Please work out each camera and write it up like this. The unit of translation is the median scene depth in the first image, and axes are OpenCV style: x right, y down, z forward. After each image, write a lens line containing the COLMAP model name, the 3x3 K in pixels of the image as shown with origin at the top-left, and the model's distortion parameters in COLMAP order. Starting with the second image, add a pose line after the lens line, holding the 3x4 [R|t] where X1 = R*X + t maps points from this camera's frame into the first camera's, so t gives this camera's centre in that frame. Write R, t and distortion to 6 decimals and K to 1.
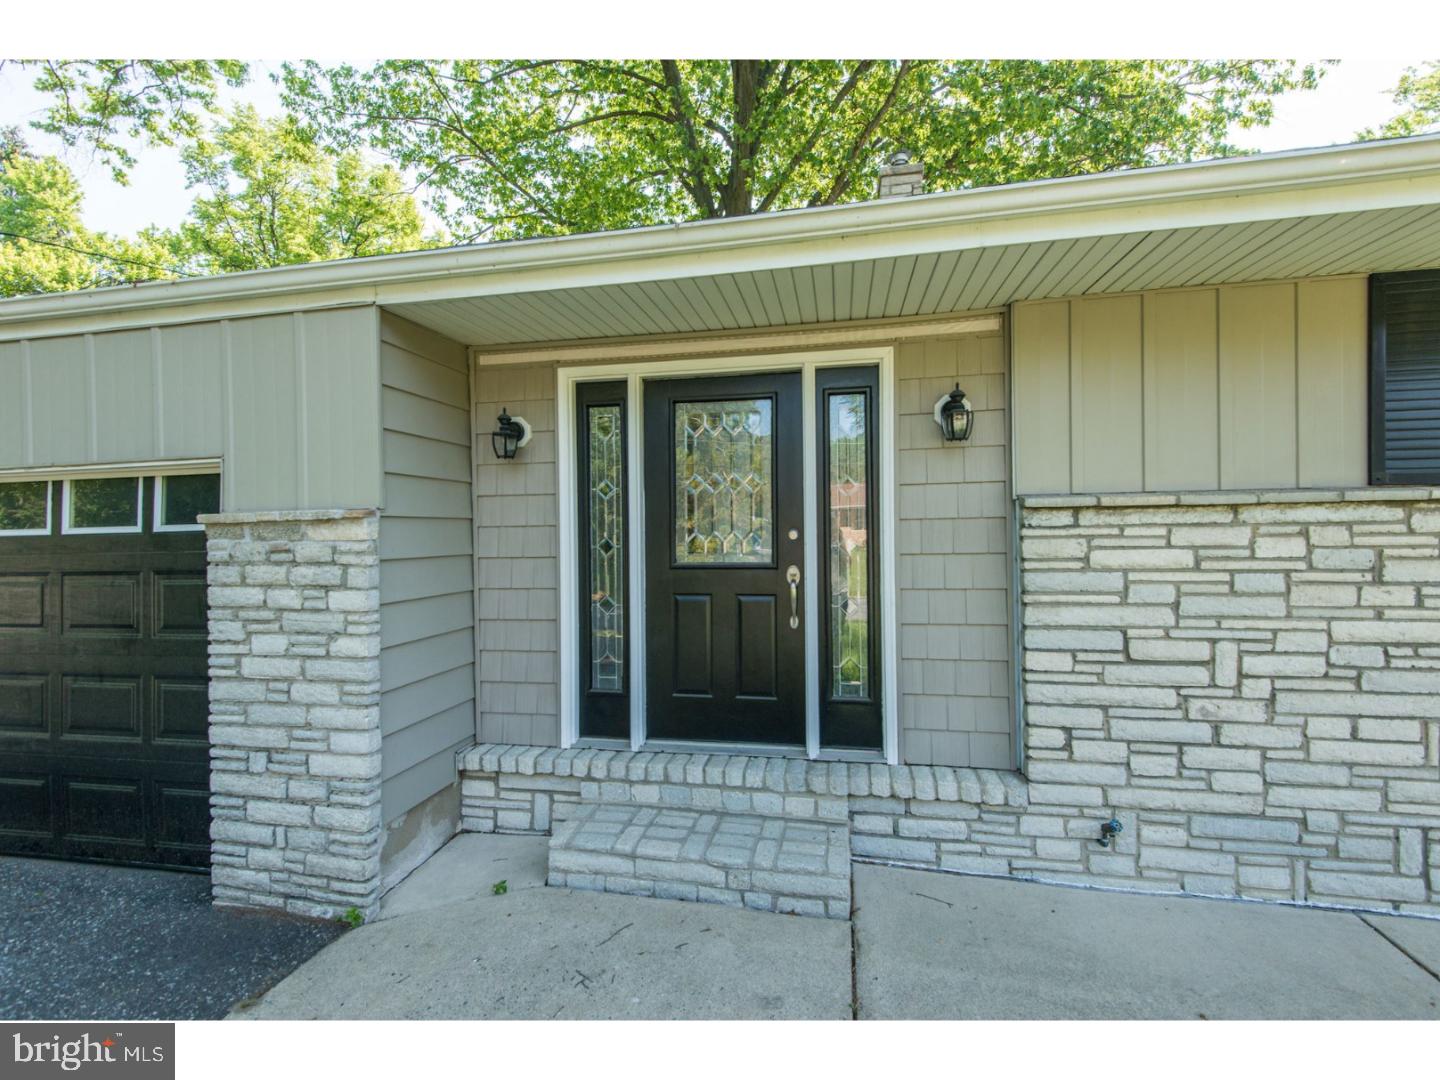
lens RADIAL K [[671.0, 0, 709.1], [0, 671.0, 536.8], [0, 0, 1]] dist [0.017048, -0.013504]
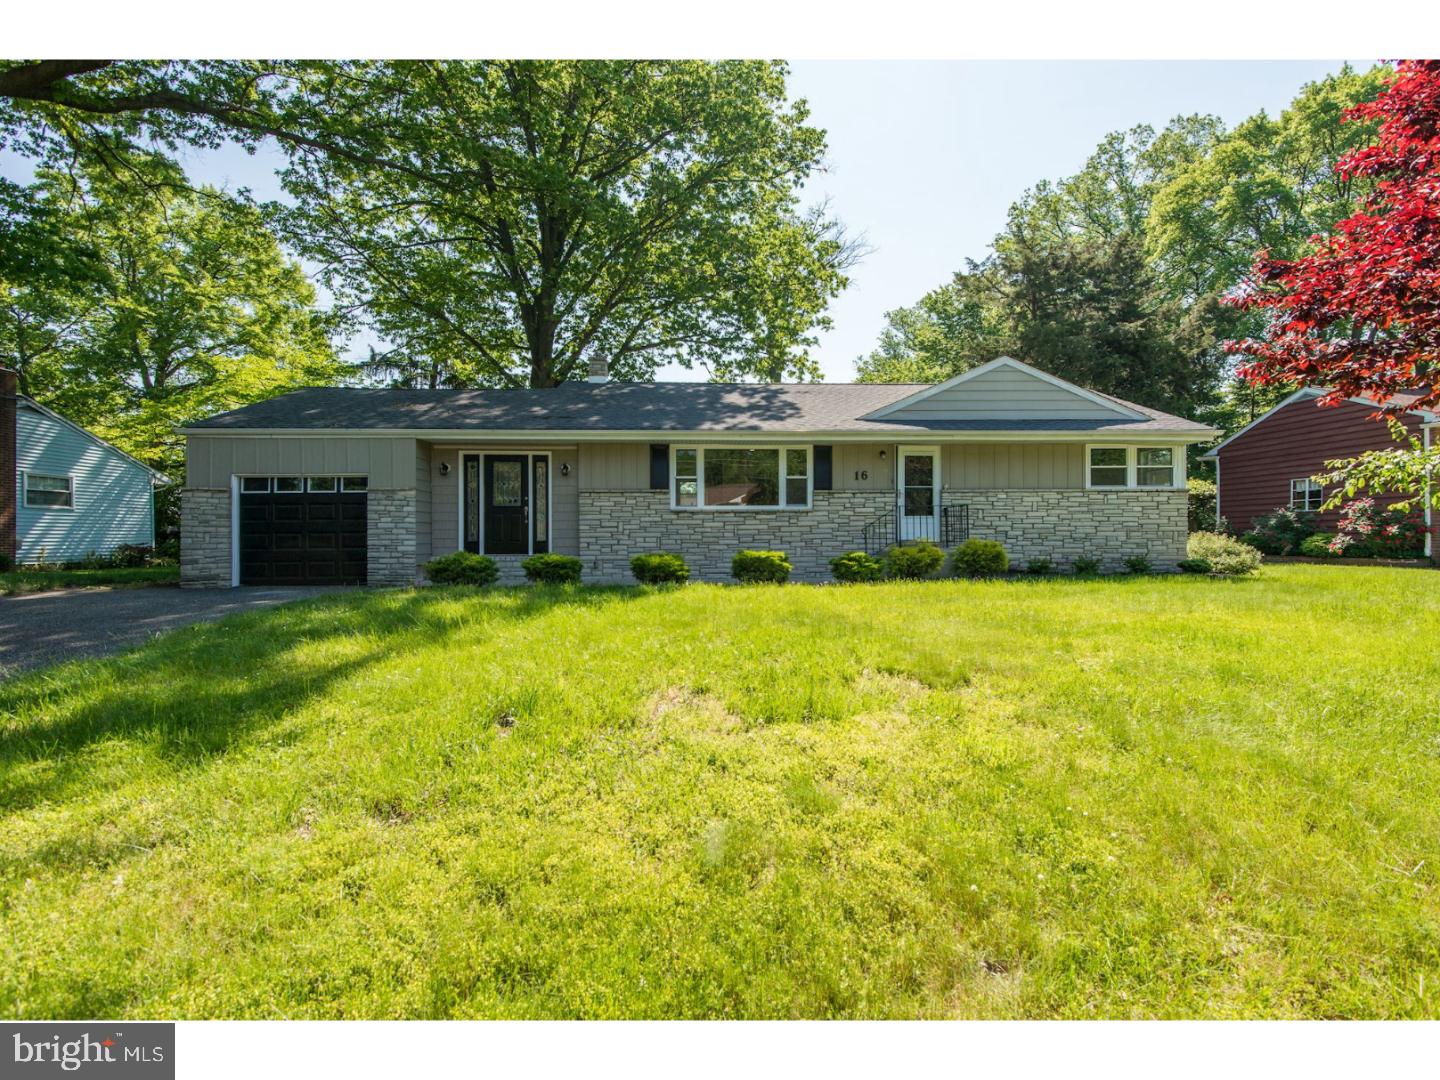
lens RADIAL K [[663.1, 0, 740.0], [0, 663.1, 538.7], [0, 0, 1]] dist [-0.021042, -0.000440]
pose [[0.961066, 0.012854, 0.276019, 0.300966], [-0.007531, 0.999765, -0.020333, 0.337495], [-0.276215, 0.017463, 0.960937, -3.390874]]
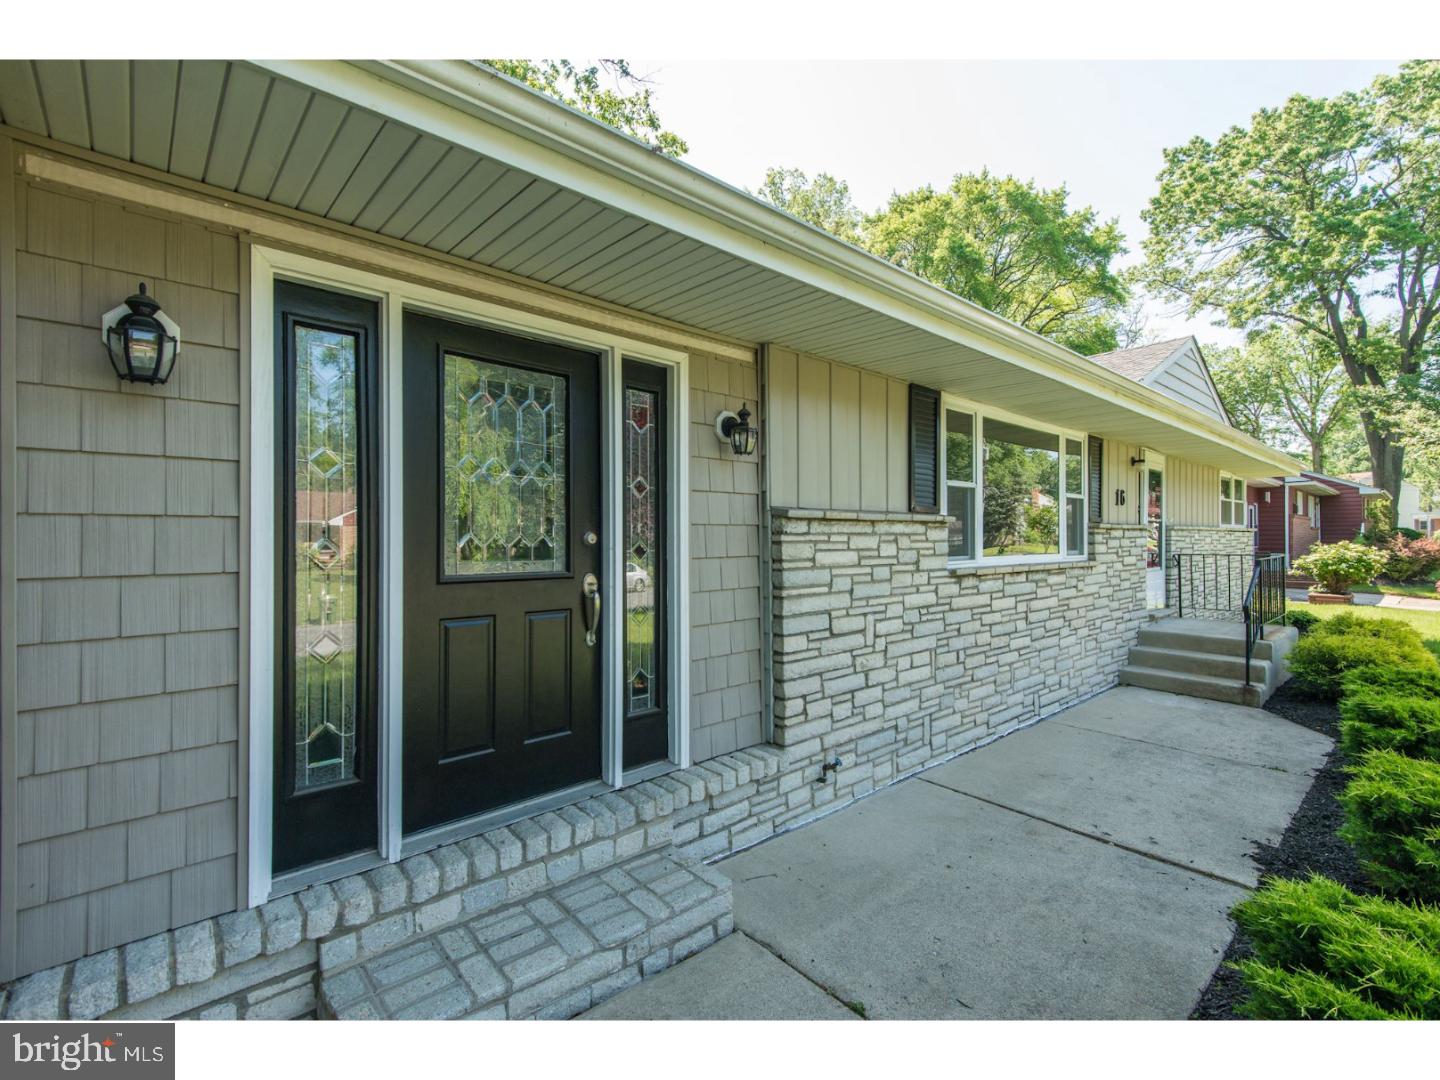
lens RADIAL K [[671.0, 0, 709.1], [0, 671.0, 536.8], [0, 0, 1]] dist [0.017048, -0.013504]
pose [[0.561153, 0.016431, 0.827549, -0.597963], [0.003356, 0.999750, -0.022125, 0.017548], [-0.827705, 0.015193, 0.560957, 0.445980]]
